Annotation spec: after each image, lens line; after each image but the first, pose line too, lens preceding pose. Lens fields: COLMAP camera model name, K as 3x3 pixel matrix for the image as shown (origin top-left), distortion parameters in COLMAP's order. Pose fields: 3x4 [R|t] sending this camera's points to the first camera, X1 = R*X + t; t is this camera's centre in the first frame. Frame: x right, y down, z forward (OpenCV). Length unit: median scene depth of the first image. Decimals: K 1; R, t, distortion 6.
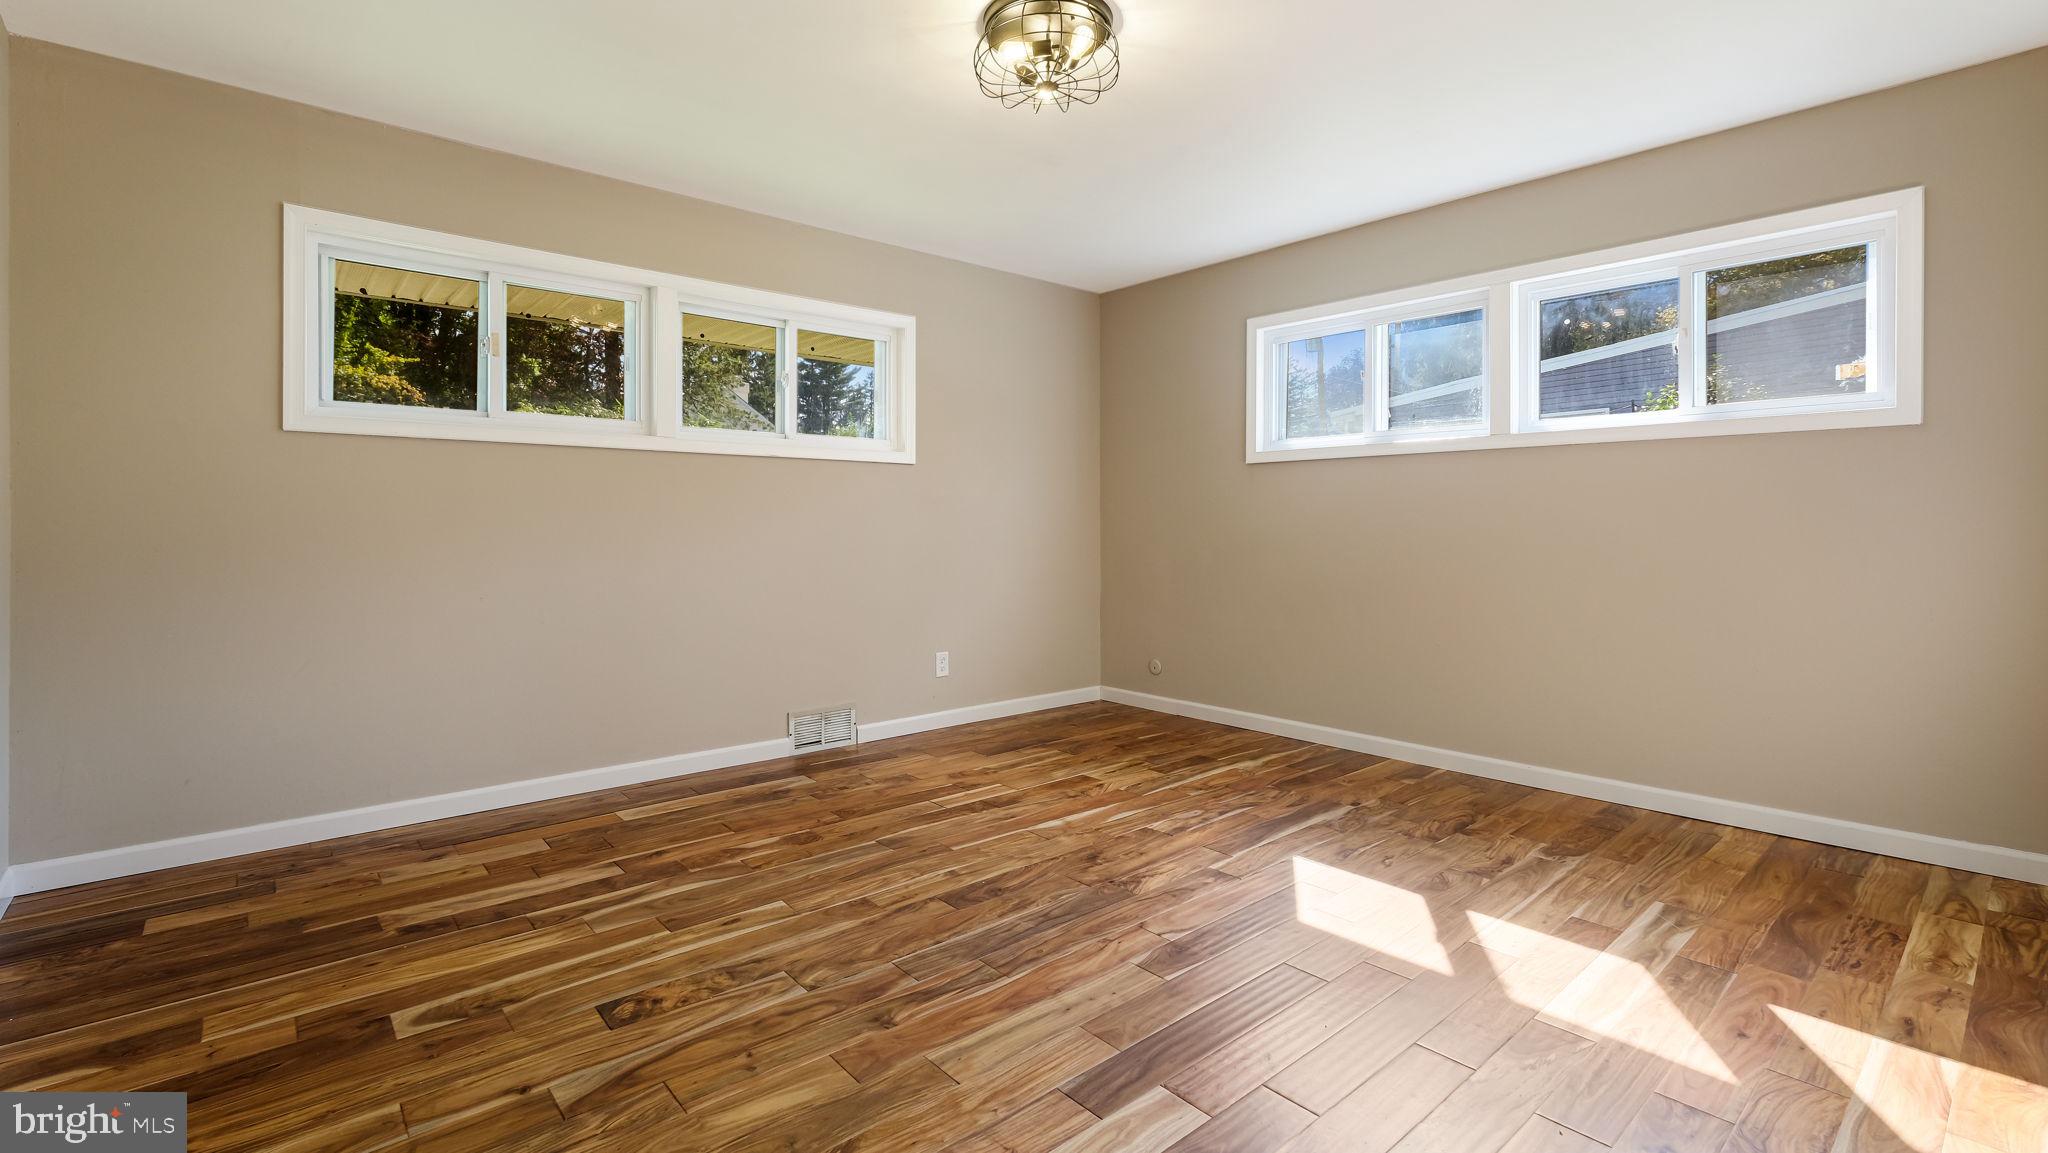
lens RADIAL K [[919.5, 0, 1023.8], [0, 919.5, 537.3], [0, 0, 1]] dist [0.000439, 0.000843]
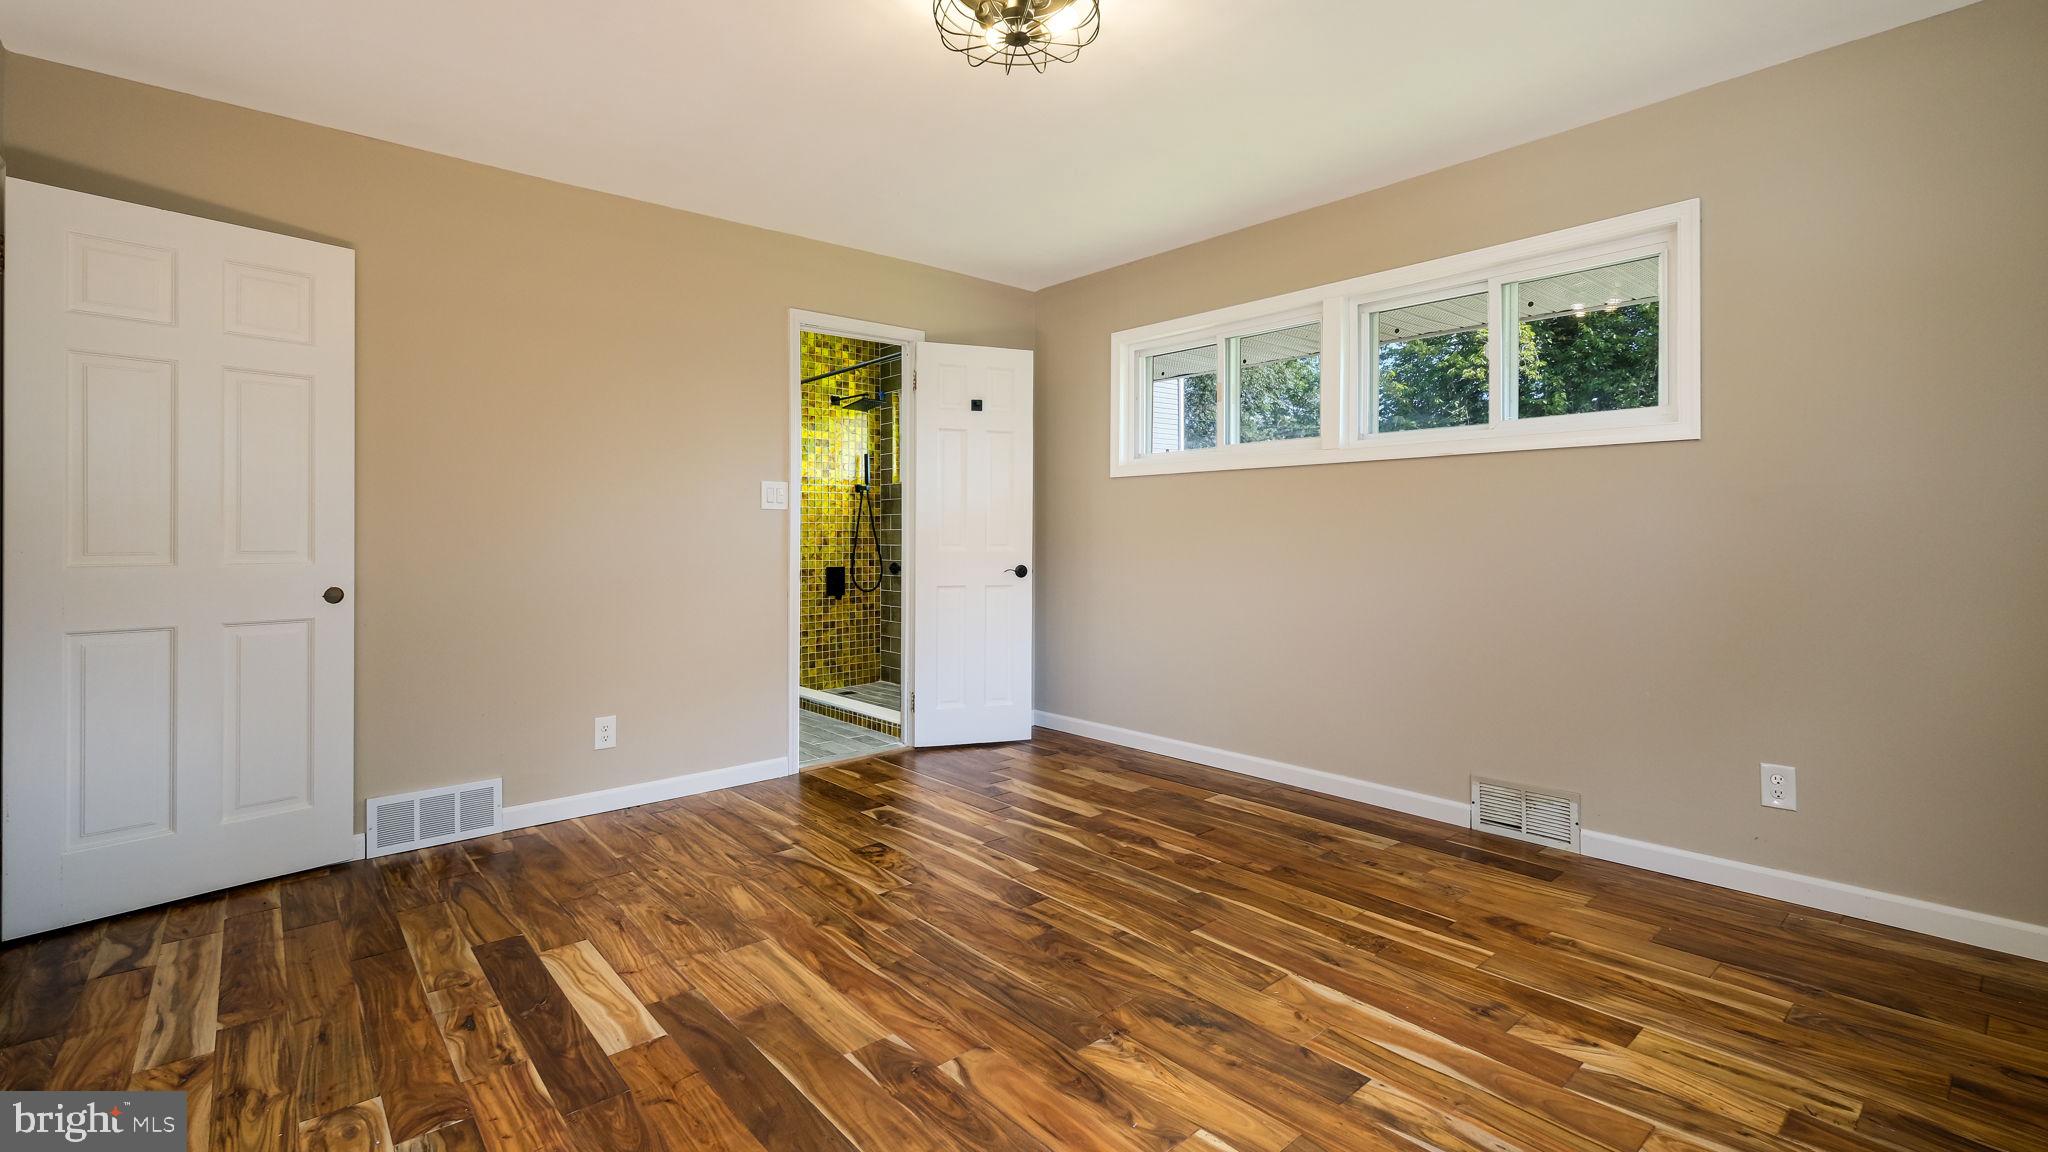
lens RADIAL K [[919.5, 0, 1023.8], [0, 919.5, 536.8], [0, 0, 1]] dist [0.000439, 0.000843]
pose [[-0.016247, 0.002953, -0.999864, 0.904578], [-0.012054, 0.999922, 0.003149, -0.020579], [0.999795, 0.012104, -0.016210, 1.028149]]
